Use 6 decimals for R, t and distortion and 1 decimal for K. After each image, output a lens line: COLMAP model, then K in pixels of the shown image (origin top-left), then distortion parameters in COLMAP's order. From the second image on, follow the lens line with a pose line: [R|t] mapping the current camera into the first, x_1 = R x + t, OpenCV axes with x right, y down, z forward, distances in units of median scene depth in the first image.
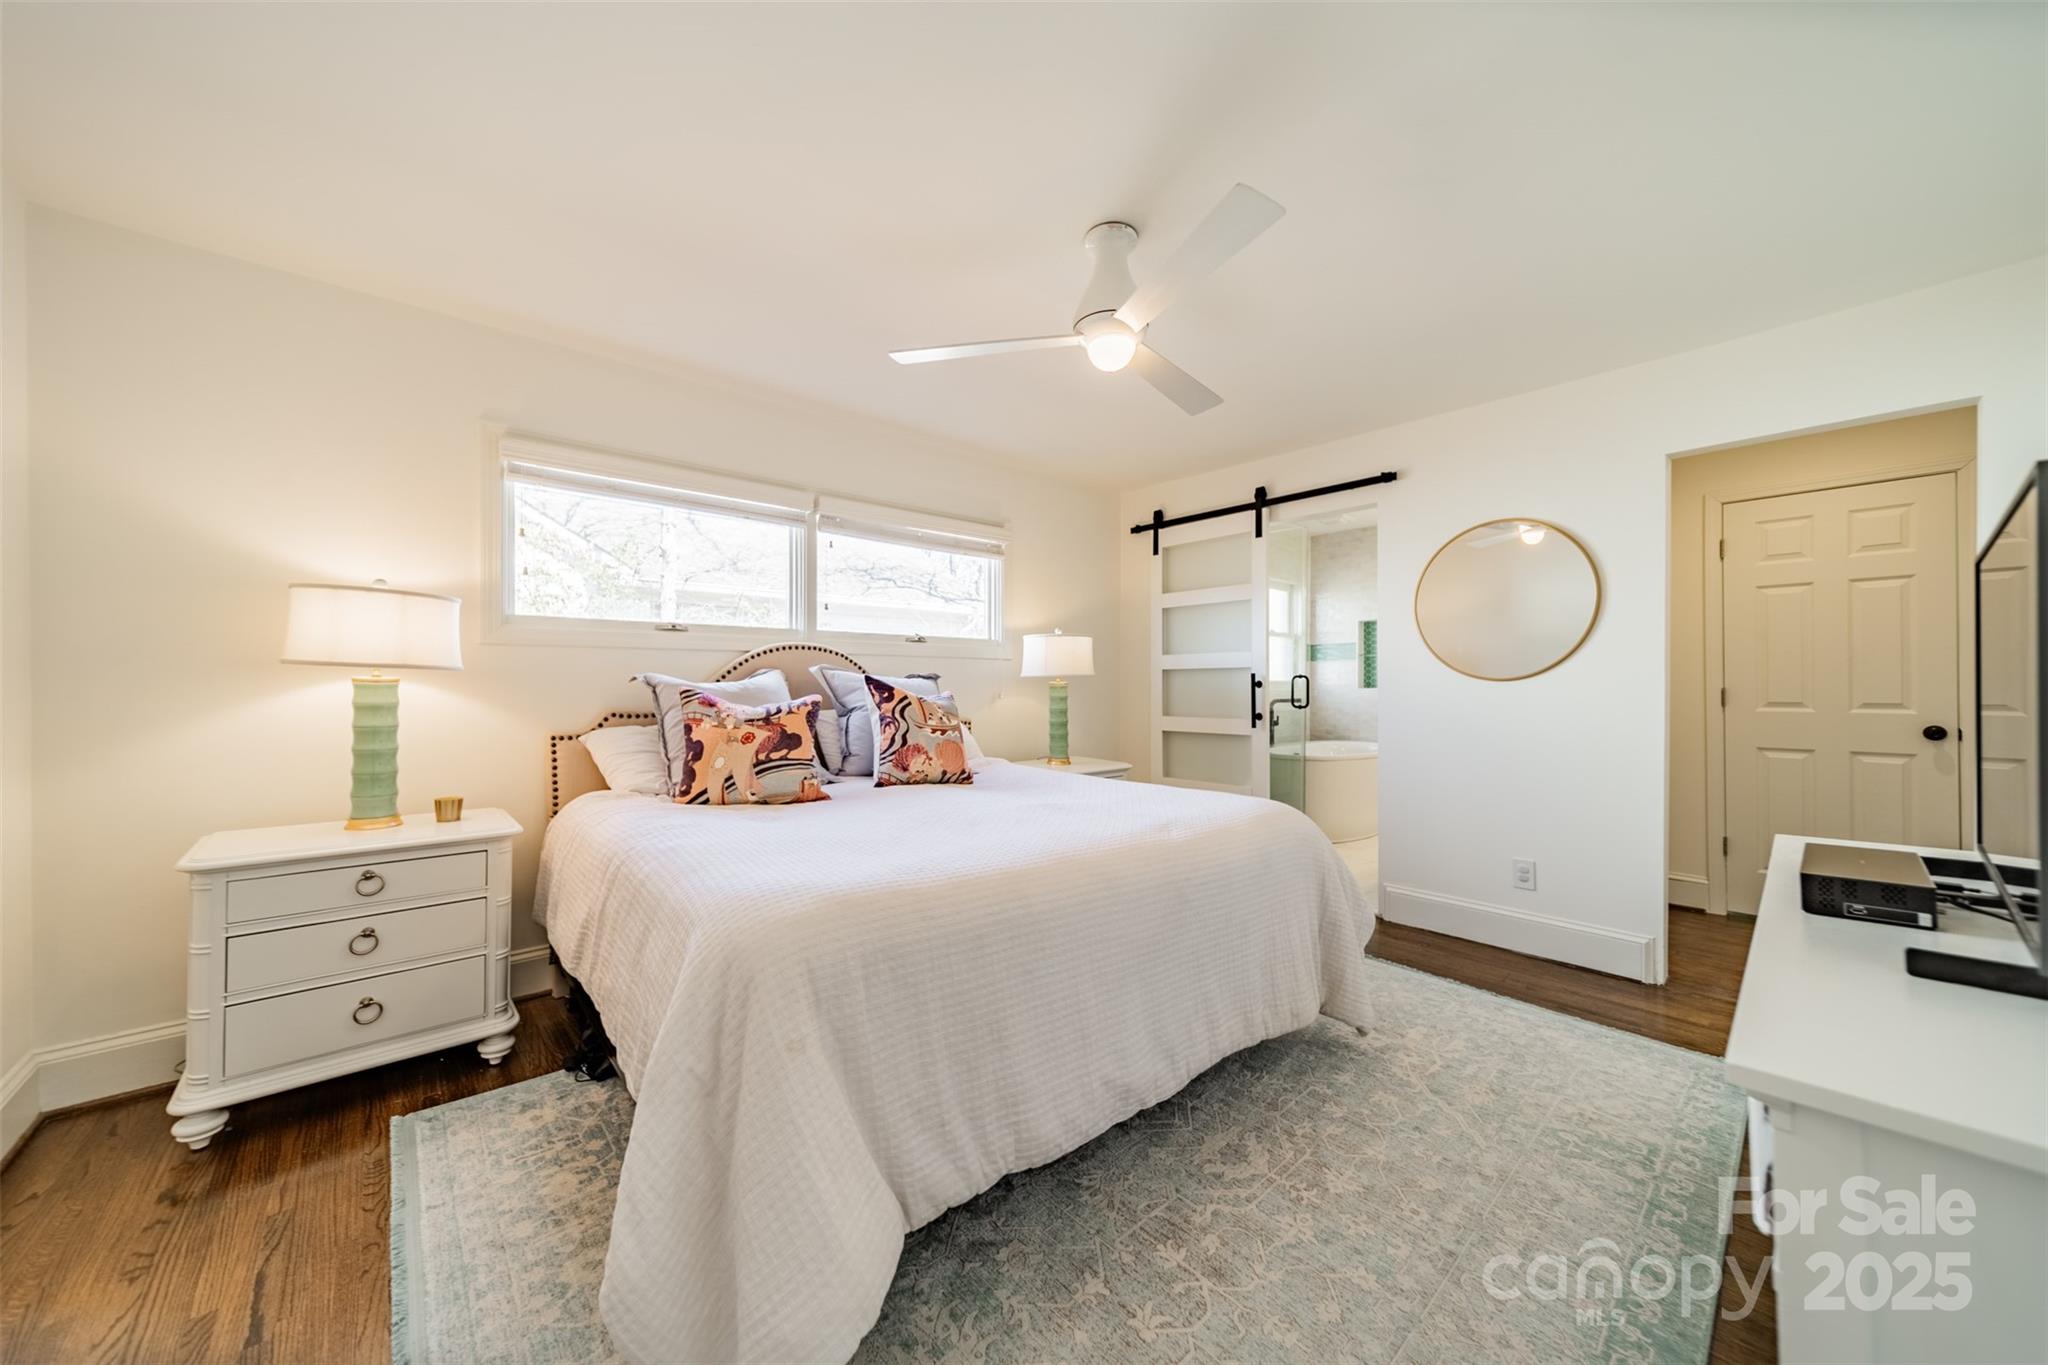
lens RADIAL K [[732.8, 0, 1027.7], [0, 732.8, 683.5], [0, 0, 1]] dist [0.004671, 0.000553]
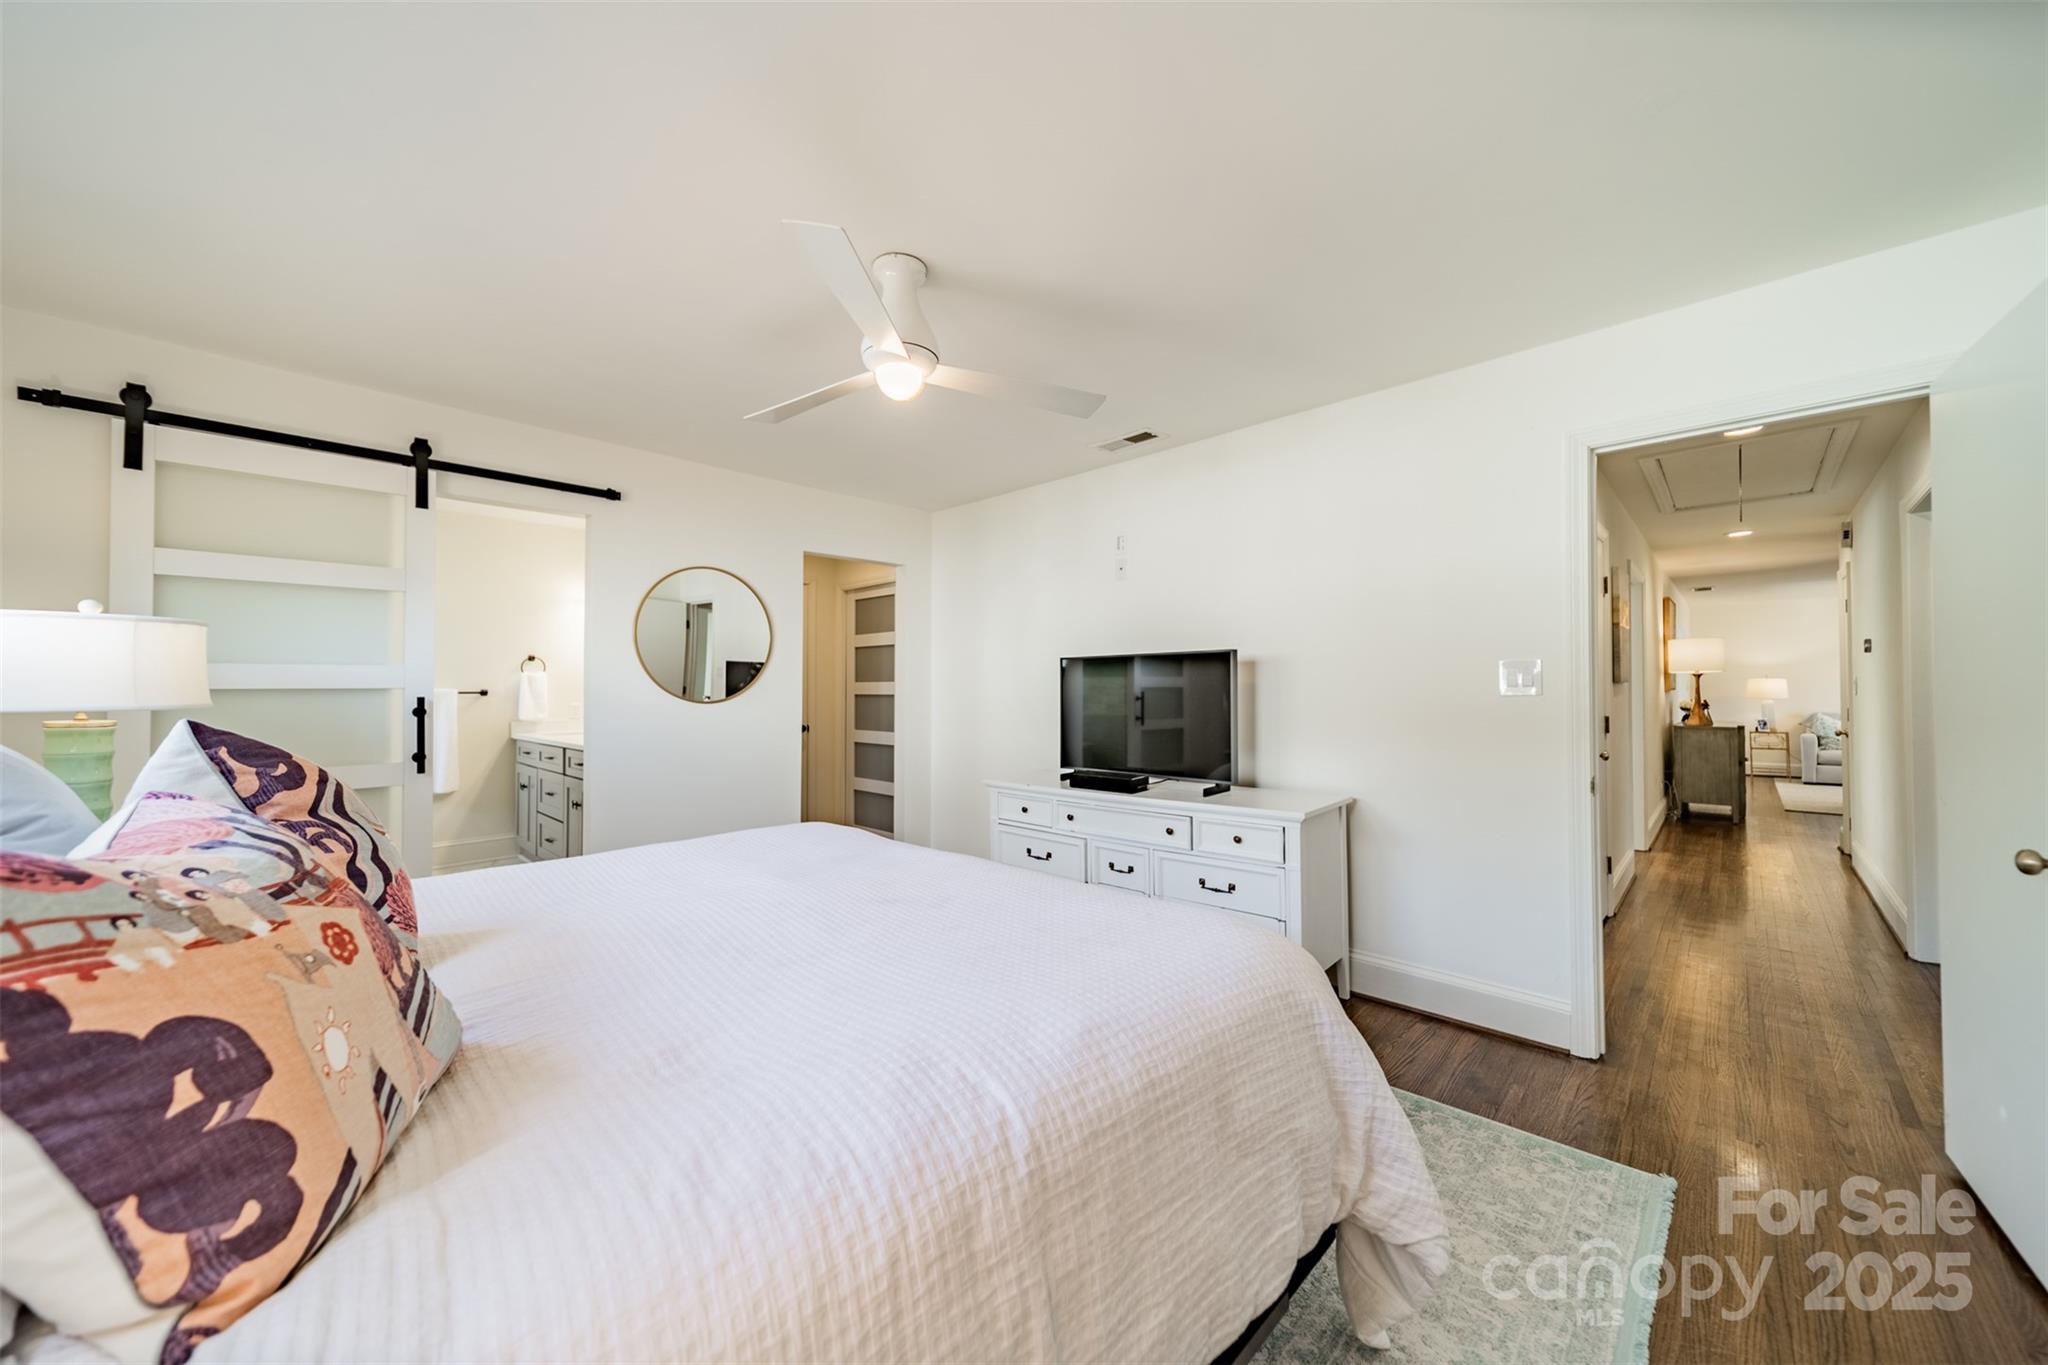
lens RADIAL K [[732.8, 0, 1035.0], [0, 732.8, 677.8], [0, 0, 1]] dist [0.004671, 0.000553]
pose [[-0.097829, 0.016816, 0.995061, -0.490473], [0.002480, 0.999858, -0.016653, -0.020756], [-0.995200, 0.000839, -0.097857, 0.505463]]
